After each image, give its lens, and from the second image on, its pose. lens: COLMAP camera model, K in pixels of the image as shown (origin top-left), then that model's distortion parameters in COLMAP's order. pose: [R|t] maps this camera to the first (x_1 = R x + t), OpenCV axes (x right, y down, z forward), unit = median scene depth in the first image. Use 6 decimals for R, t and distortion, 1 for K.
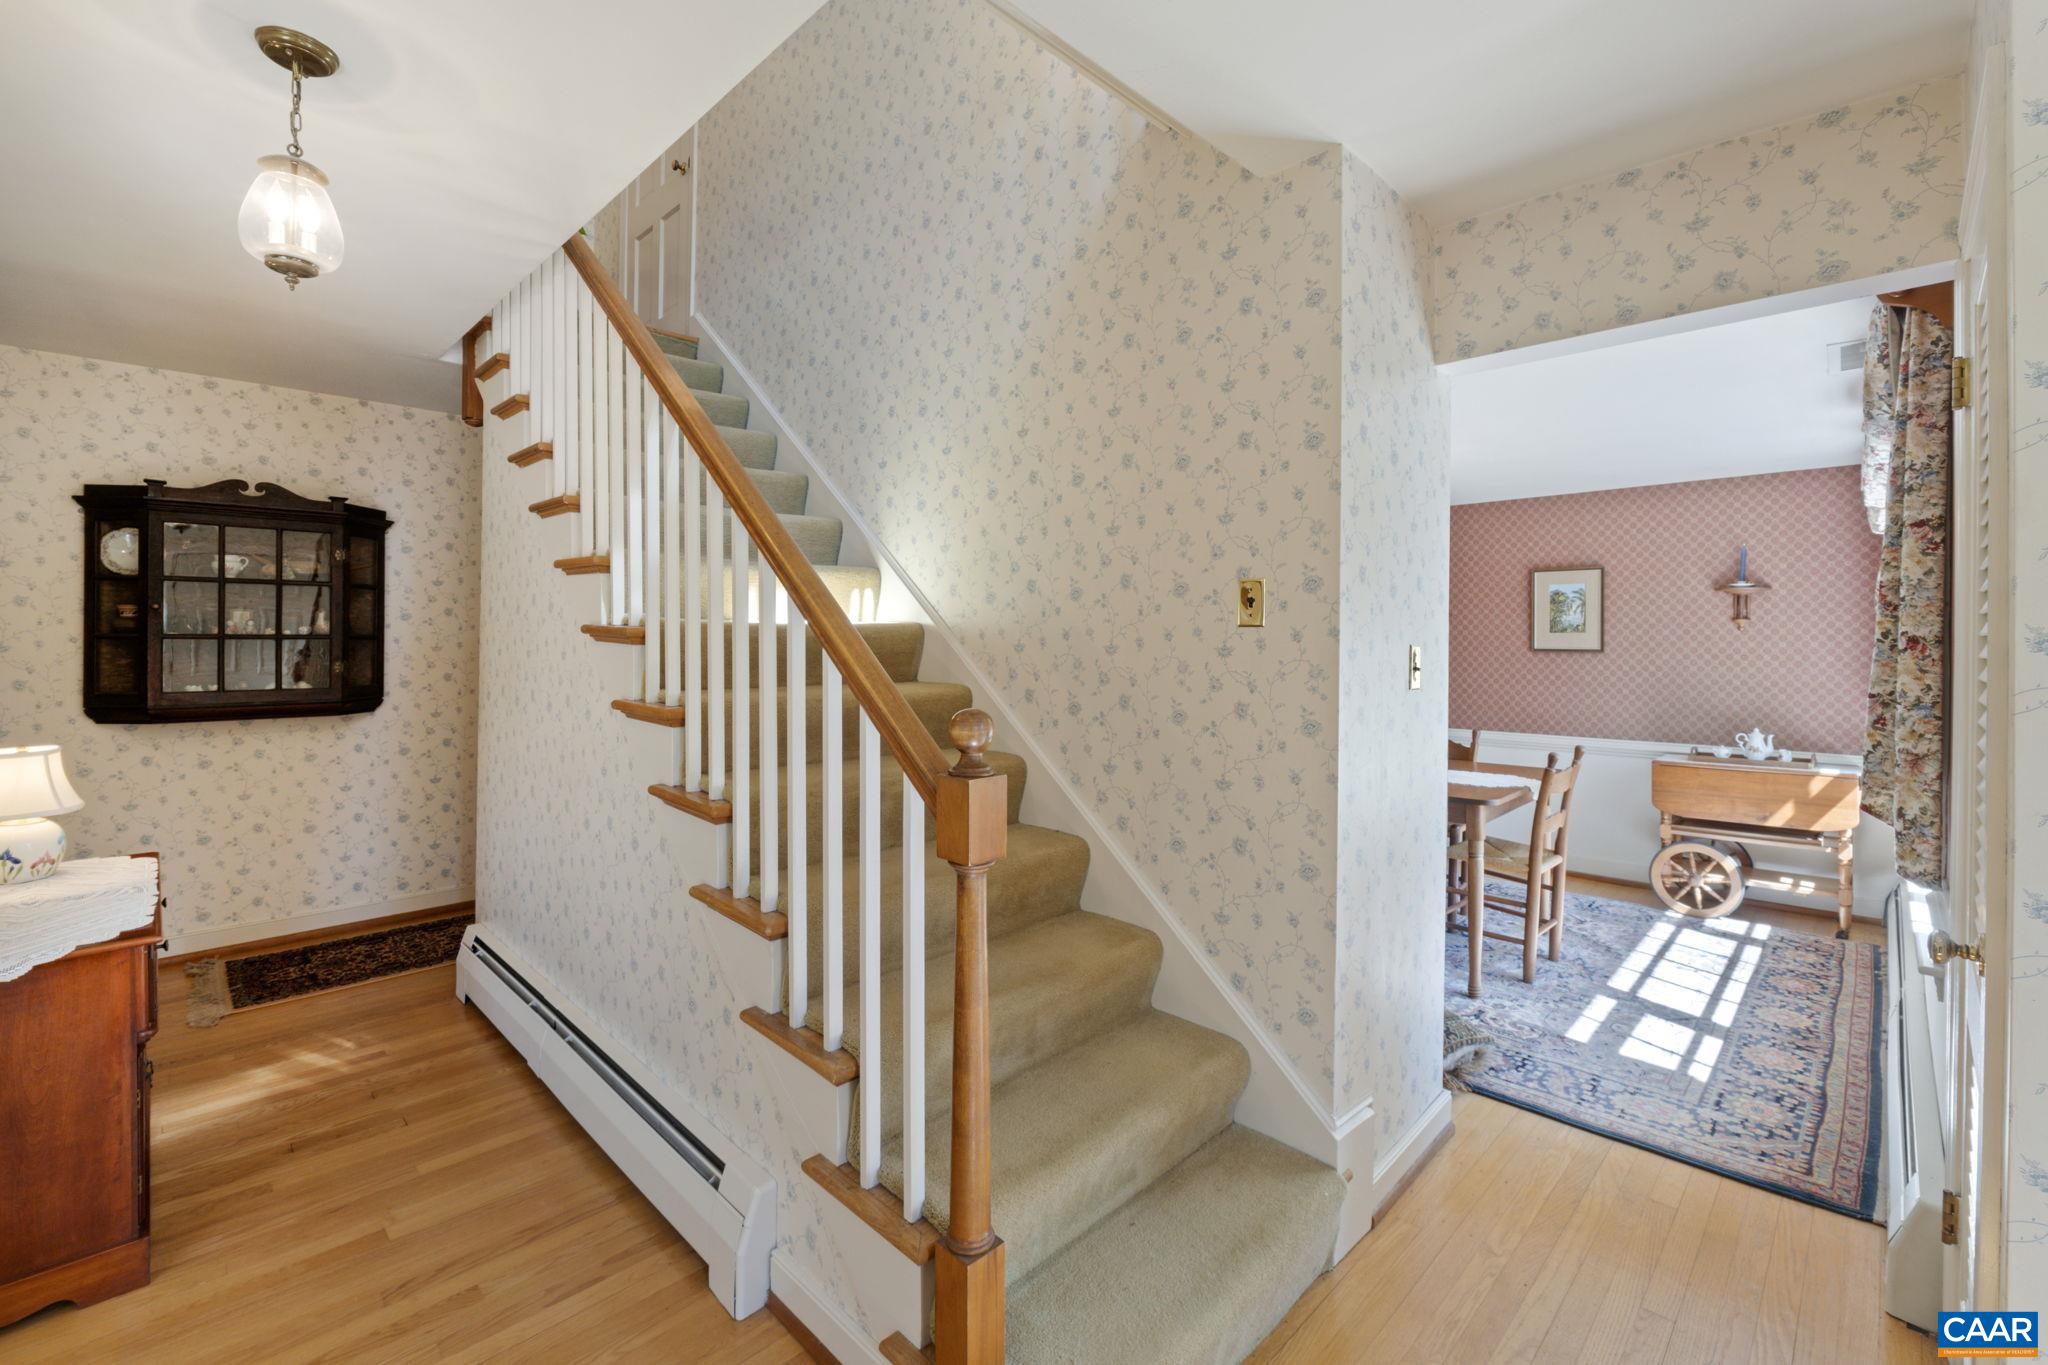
lens RADIAL K [[870.2, 0, 1029.8], [0, 870.2, 642.4], [0, 0, 1]] dist [-0.000681, -0.004183]
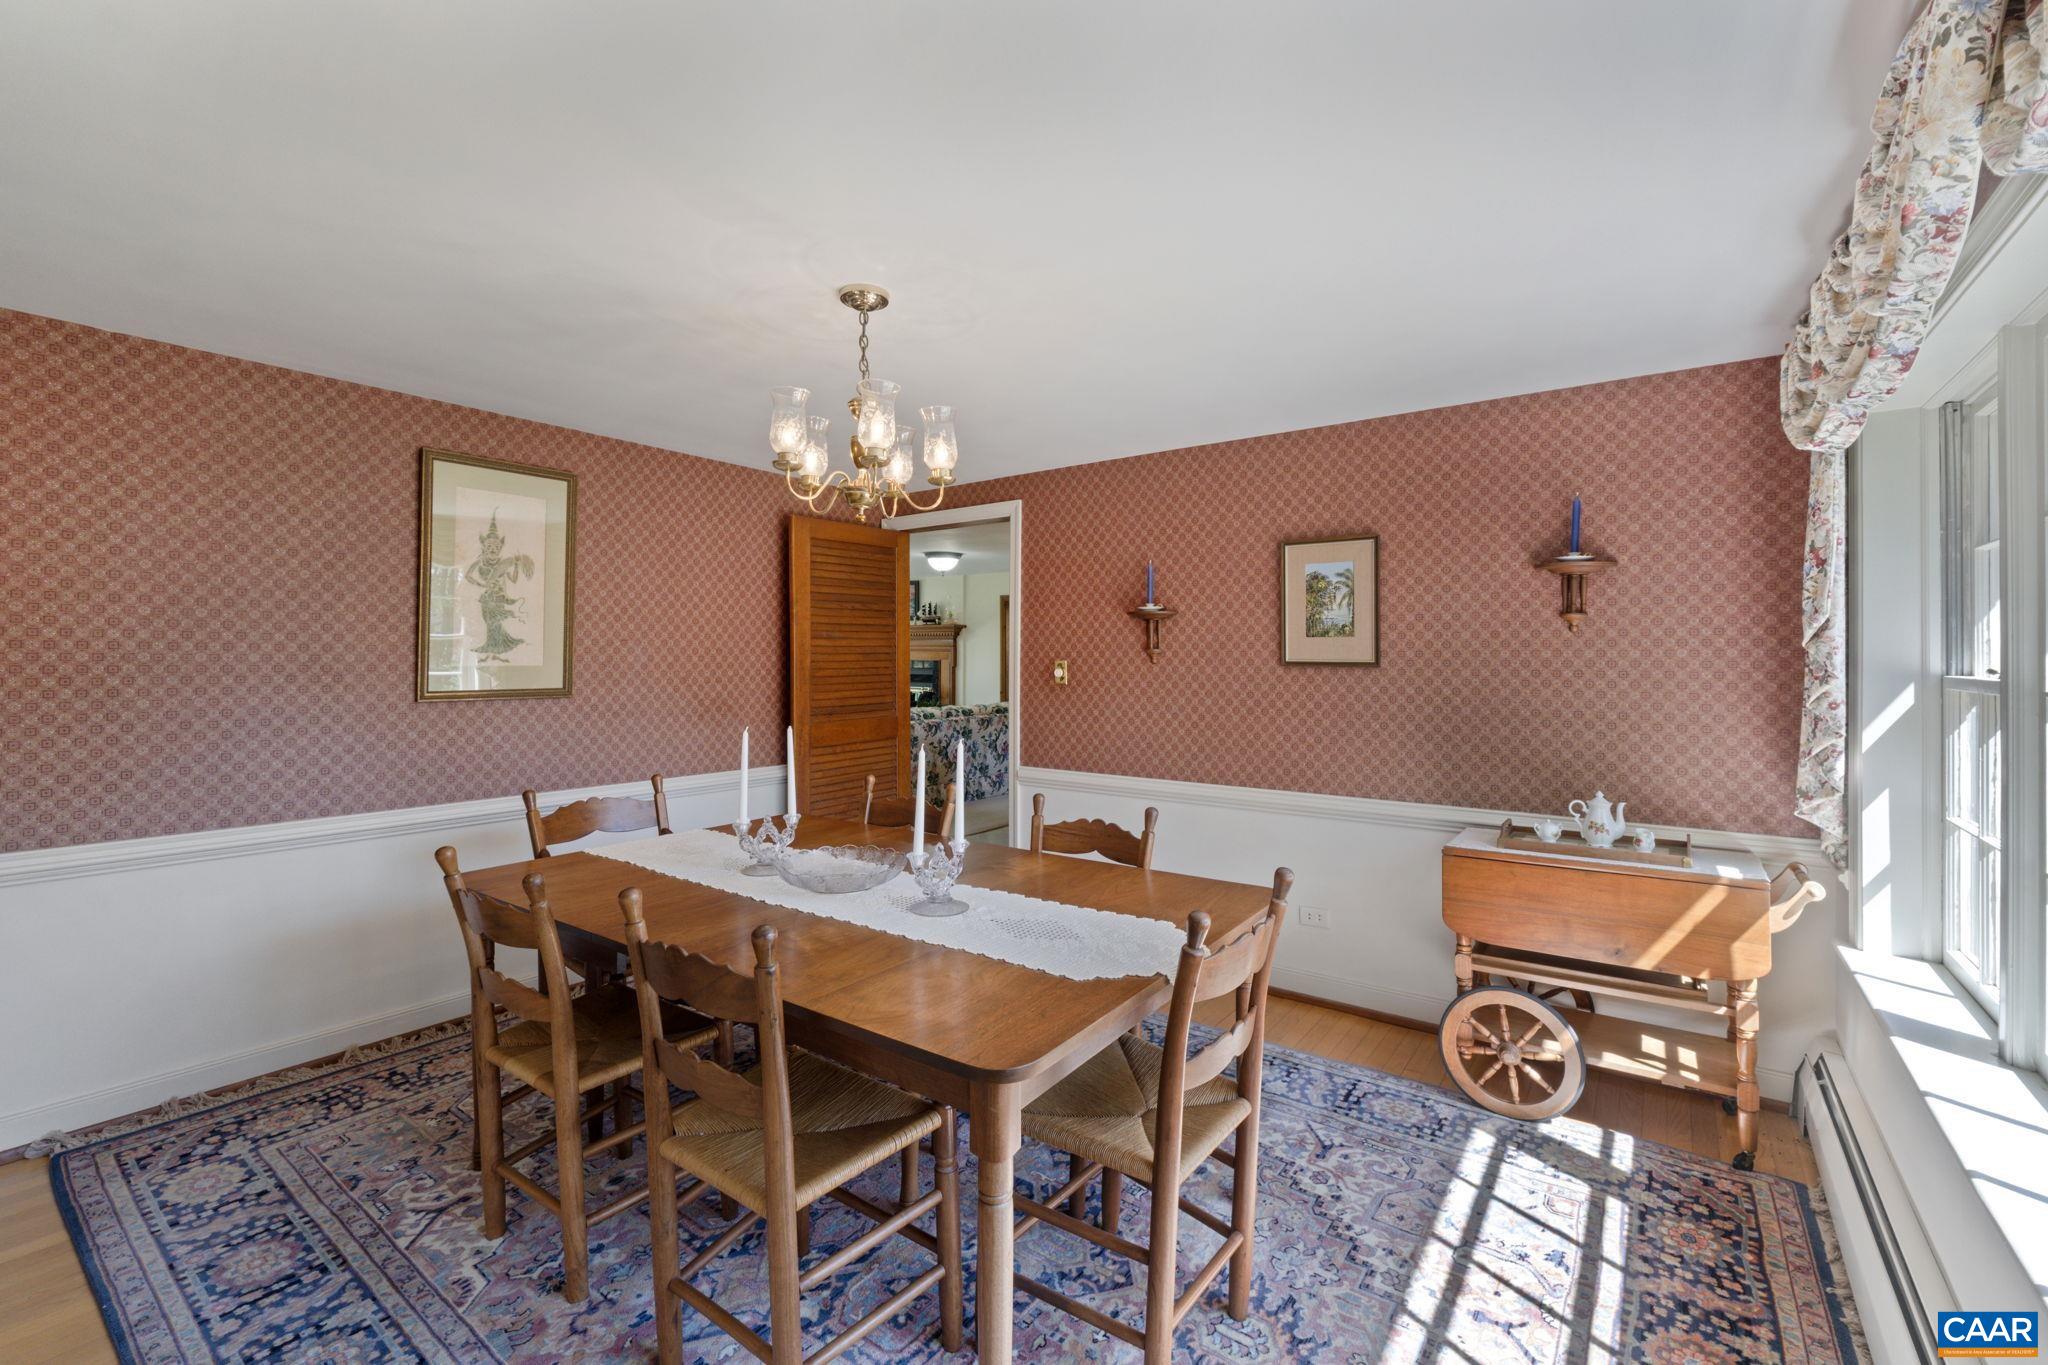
lens RADIAL K [[870.2, 0, 1029.8], [0, 870.2, 650.7], [0, 0, 1]] dist [-0.000681, -0.004183]
pose [[0.989393, -0.002943, 0.145236, 0.337337], [0.003872, 0.999974, -0.006111, 0.002621], [-0.145215, 0.006608, 0.989378, 0.433223]]
